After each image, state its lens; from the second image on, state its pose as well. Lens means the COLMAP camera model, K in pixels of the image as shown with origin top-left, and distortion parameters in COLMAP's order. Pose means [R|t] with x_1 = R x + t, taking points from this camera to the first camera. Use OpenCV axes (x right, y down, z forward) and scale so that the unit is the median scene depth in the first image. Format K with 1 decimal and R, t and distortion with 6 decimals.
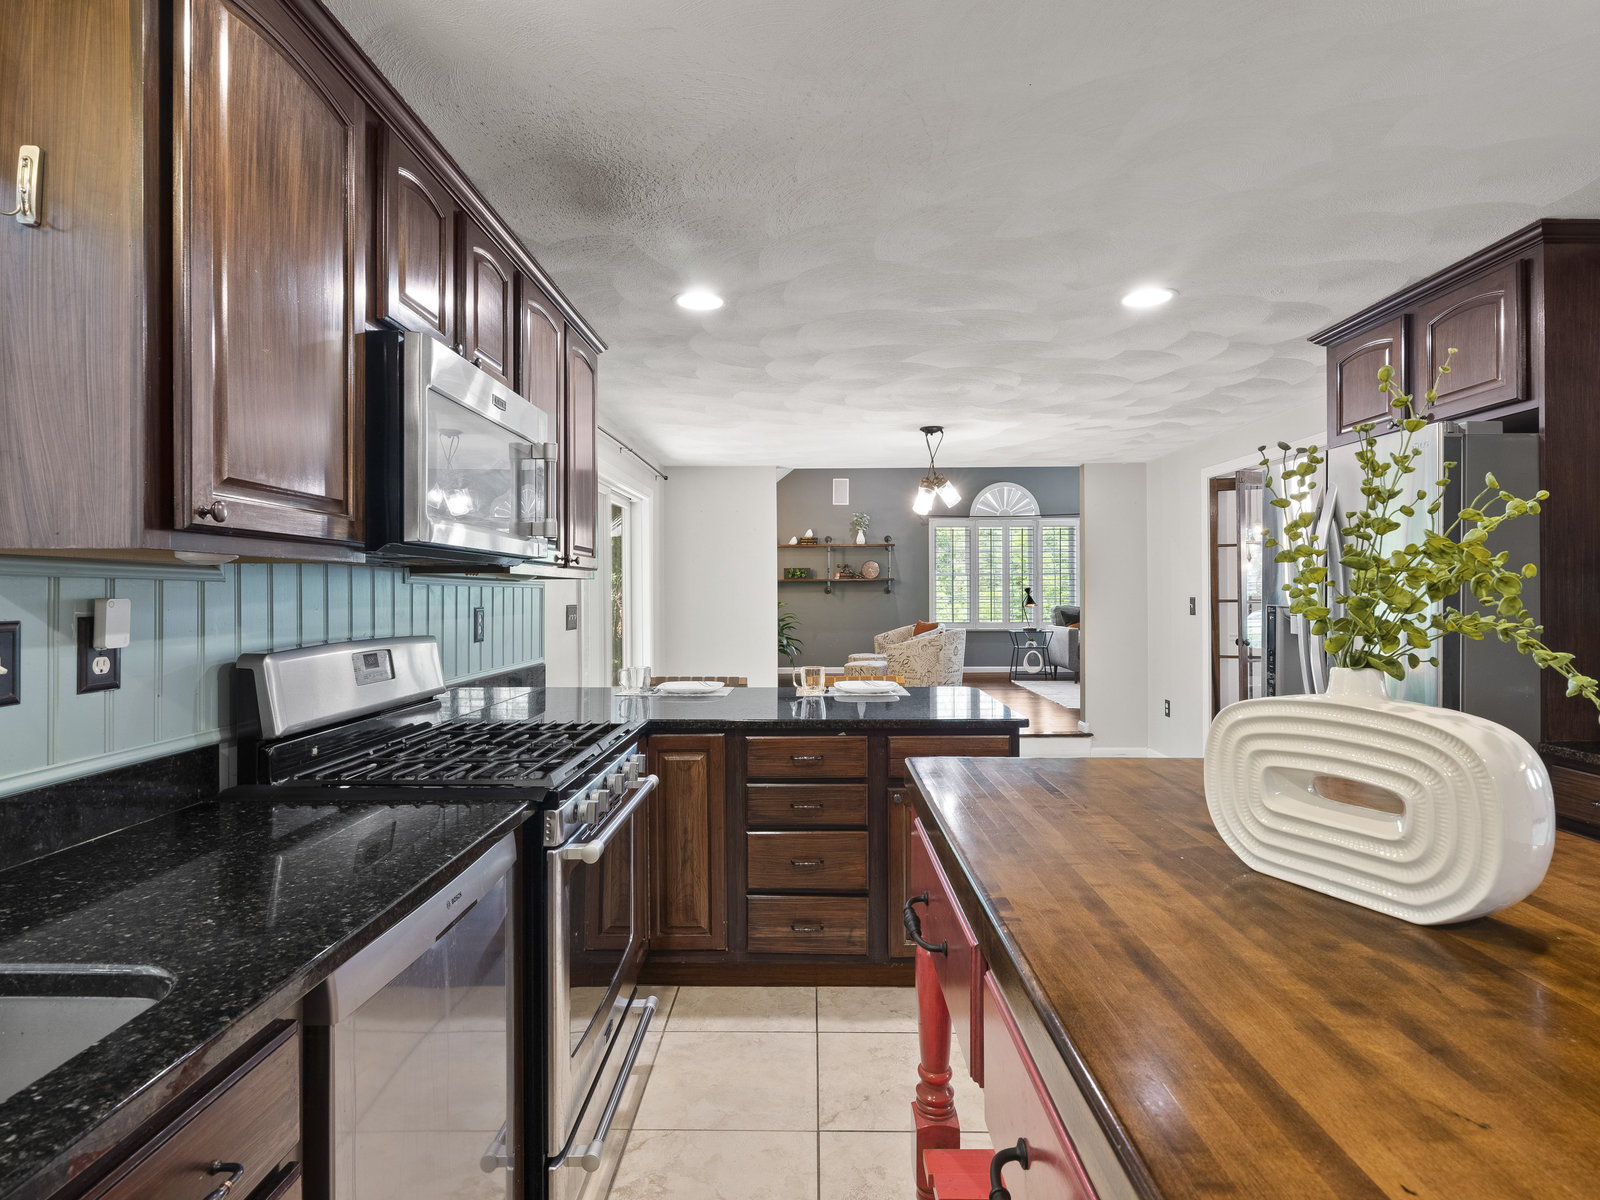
lens RADIAL K [[833.3, 0, 810.3], [0, 833.3, 590.9], [0, 0, 1]] dist [0.001726, 0.000103]
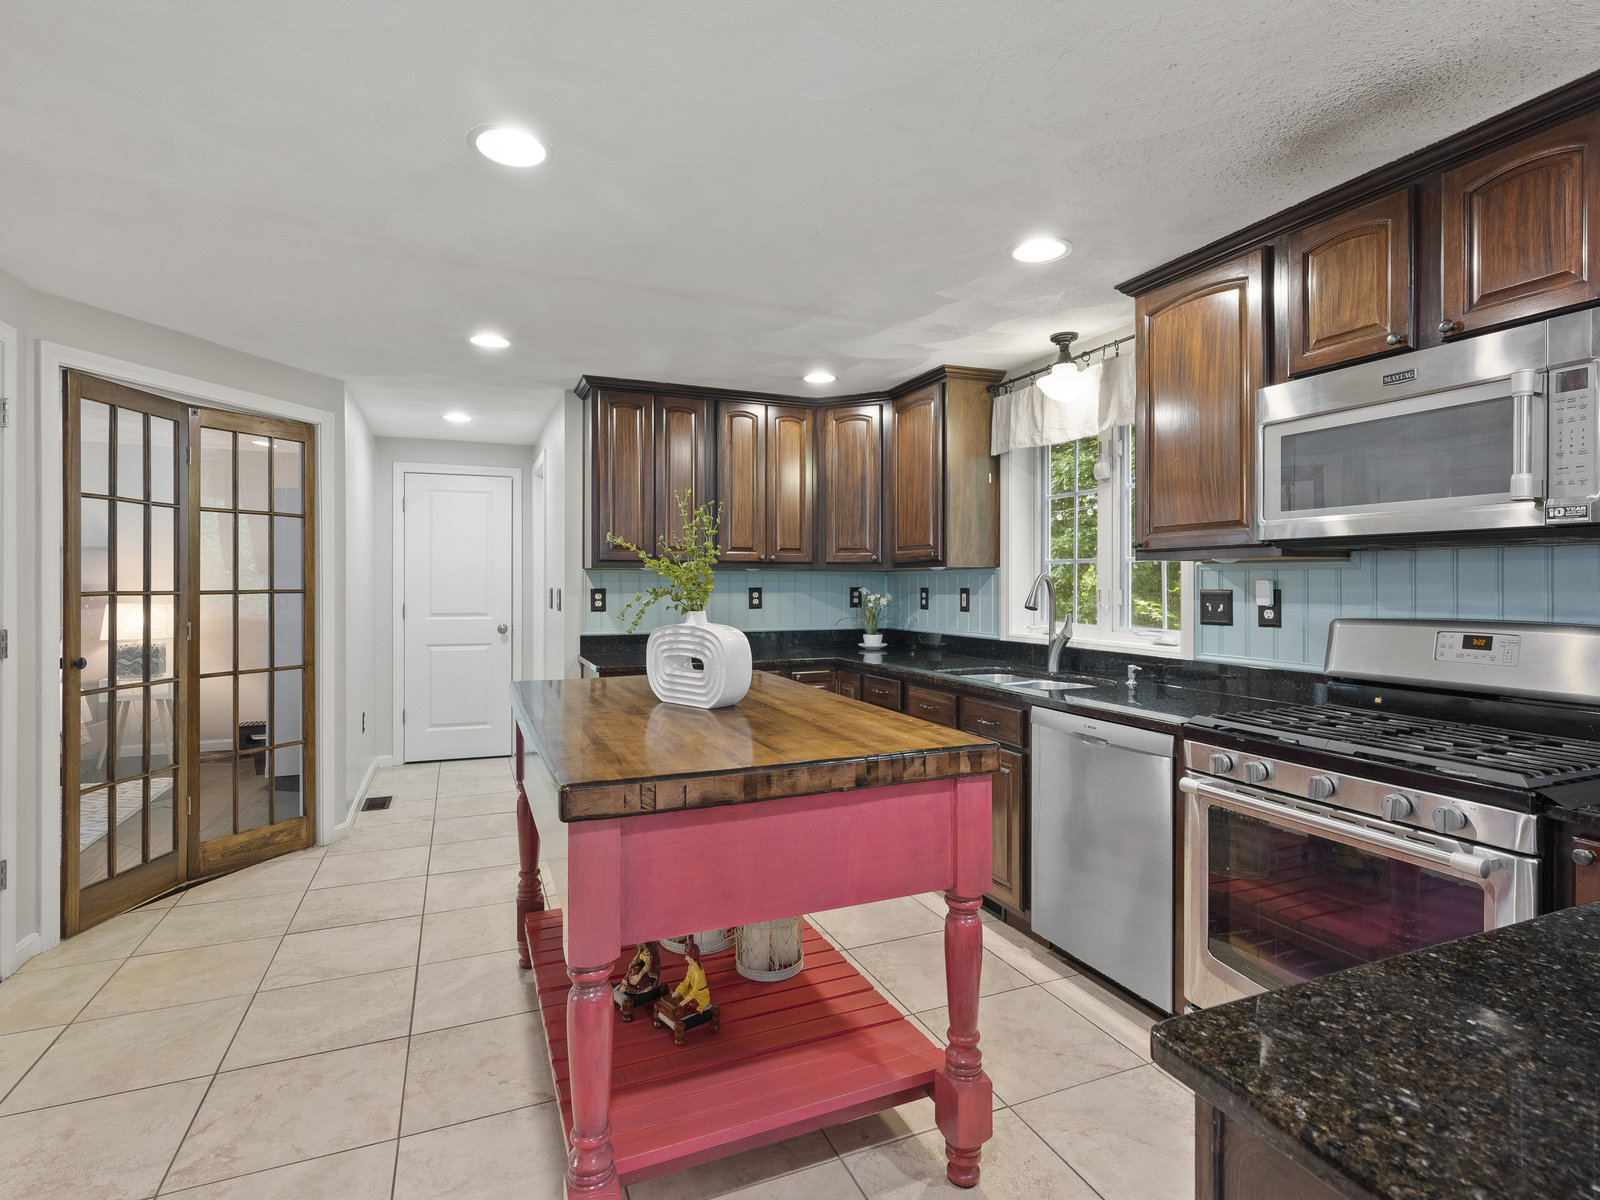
lens RADIAL K [[789.7, 0, 801.7], [0, 789.7, 586.4], [0, 0, 1]] dist [0.003354, 0.000422]
pose [[-0.919934, 0.007994, -0.391992, 0.249144], [0.006813, 0.999967, 0.004405, 0.001995], [0.392014, 0.001382, -0.919958, 0.630366]]
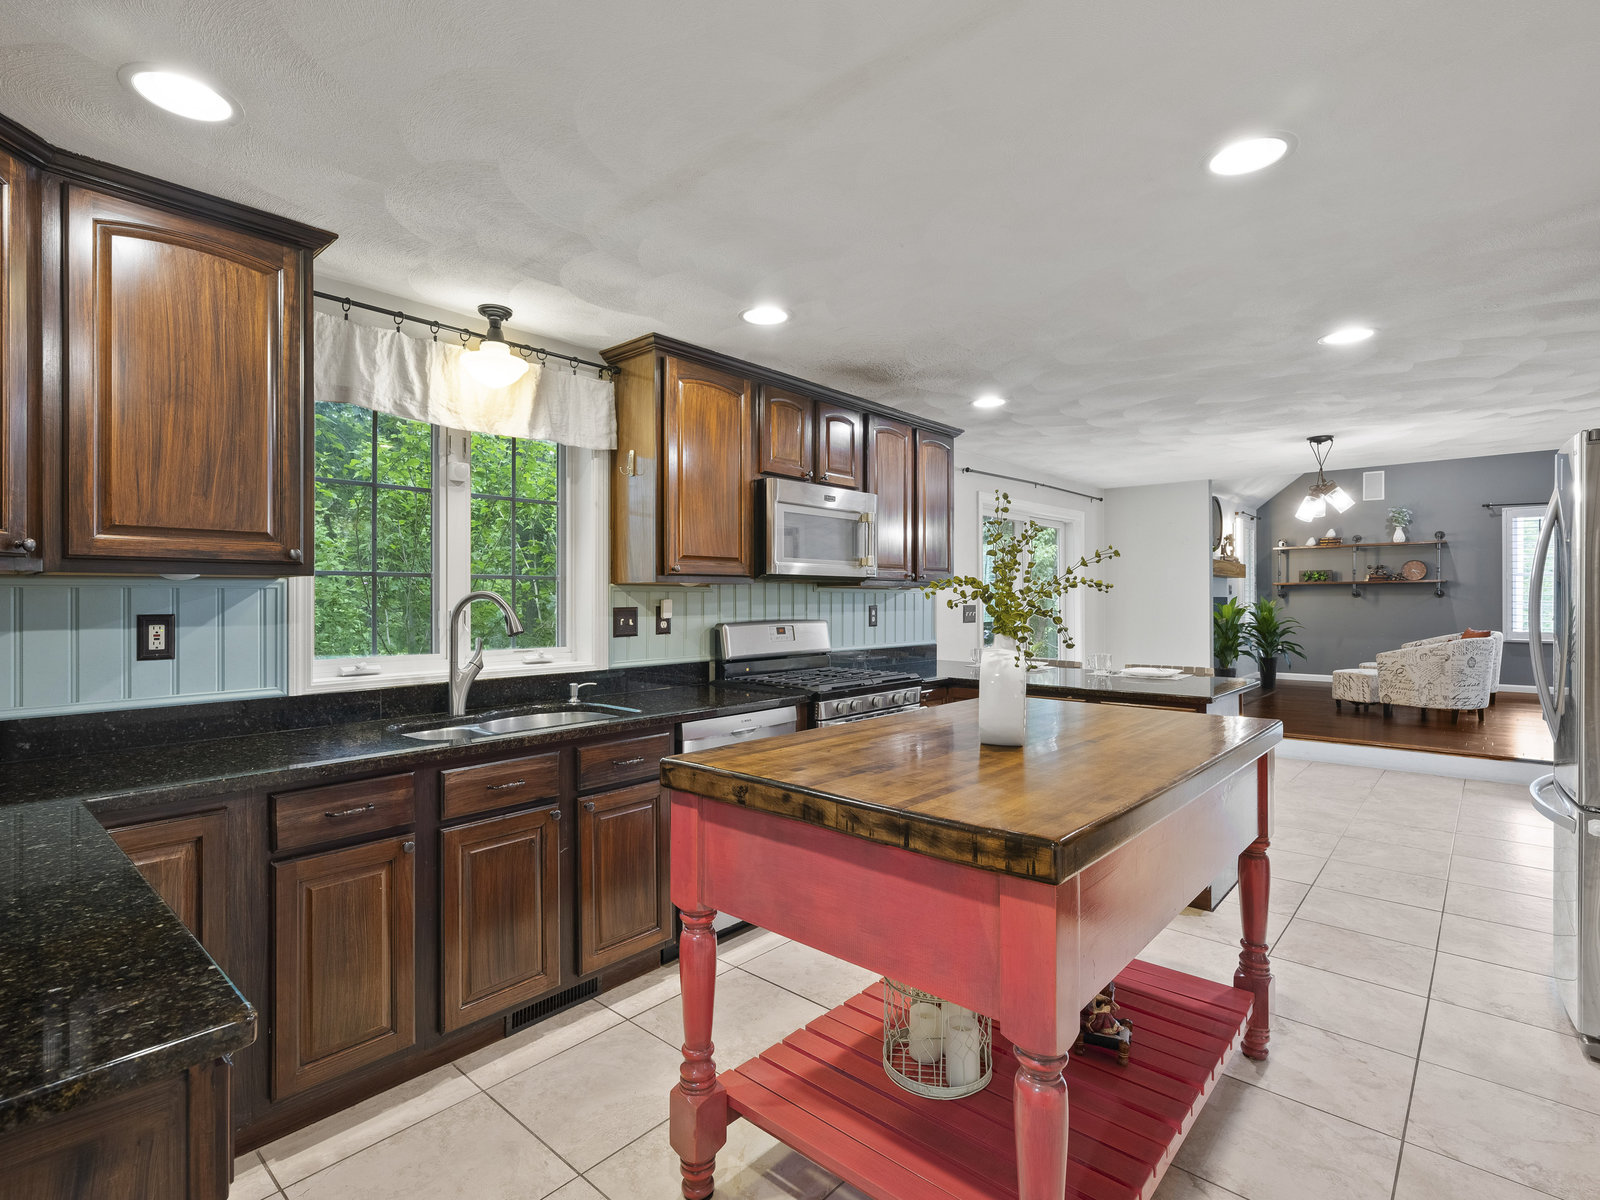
lens RADIAL K [[789.7, 0, 792.2], [0, 789.7, 598.9], [0, 0, 1]] dist [0.003354, 0.000422]
pose [[0.744741, 0.003500, -0.667344, 0.313971], [0.001030, 0.999979, 0.006394, -0.002548], [0.667353, -0.005449, 0.744722, -0.166888]]
